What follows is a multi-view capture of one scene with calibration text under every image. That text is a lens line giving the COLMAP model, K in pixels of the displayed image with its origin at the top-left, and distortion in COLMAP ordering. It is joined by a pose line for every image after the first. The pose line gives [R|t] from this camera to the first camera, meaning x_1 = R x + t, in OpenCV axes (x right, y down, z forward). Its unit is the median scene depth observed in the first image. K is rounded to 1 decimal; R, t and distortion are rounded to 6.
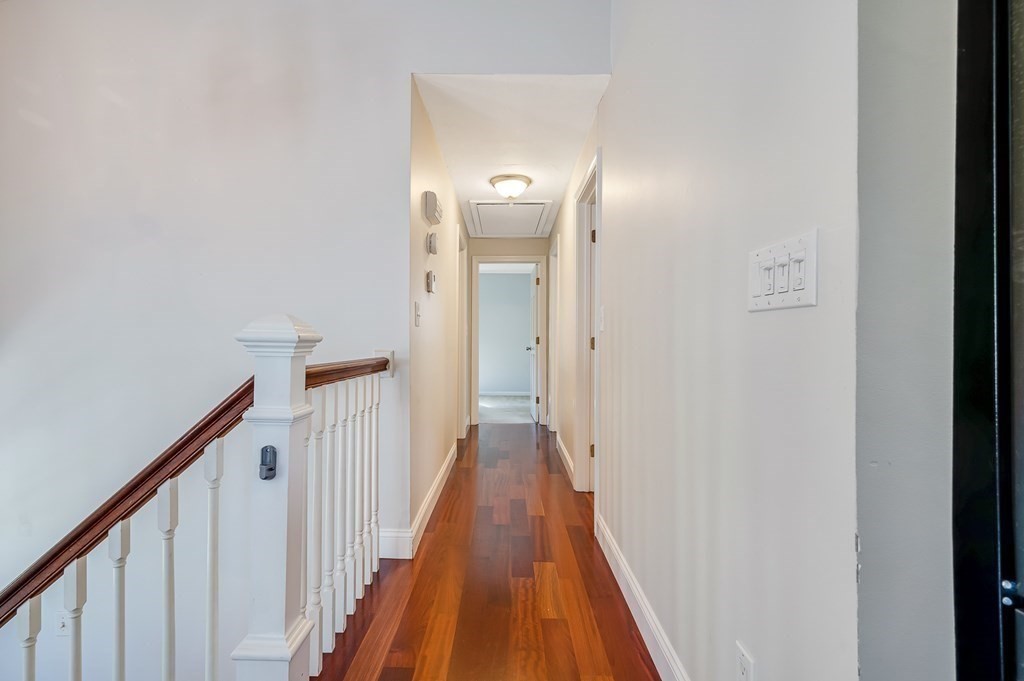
lens RADIAL K [[462.1, 0, 497.2], [0, 462.1, 340.5], [0, 0, 1]] dist [0.002583, 0.000200]
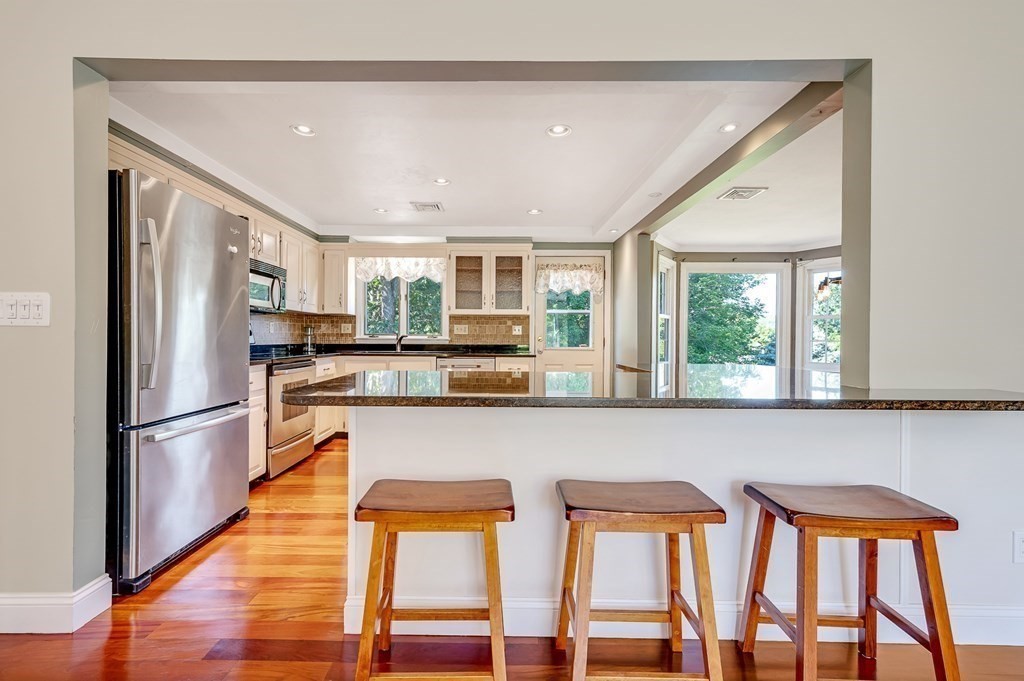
lens RADIAL K [[442.4, 0, 498.2], [0, 442.4, 337.0], [0, 0, 1]] dist [0.002844, 0.000155]
pose [[-0.027532, -0.008127, 0.999588, -0.536488], [-0.002677, 0.999964, 0.008056, -0.016840], [-0.999617, -0.002455, -0.027553, -0.396843]]
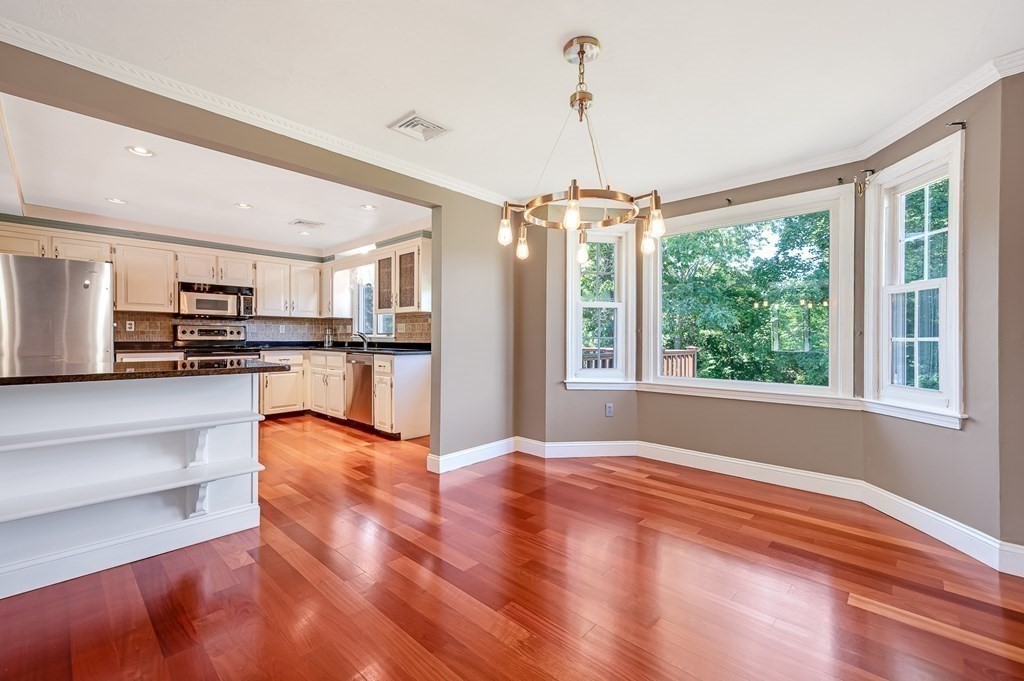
lens RADIAL K [[430.1, 0, 496.9], [0, 430.1, 339.7], [0, 0, 1]] dist [0.007206, 0.000316]
pose [[0.669800, -0.007330, 0.742505, 0.449037], [0.003003, 0.999970, 0.007163, 0.013202], [-0.742535, -0.002568, 0.669802, -2.404963]]
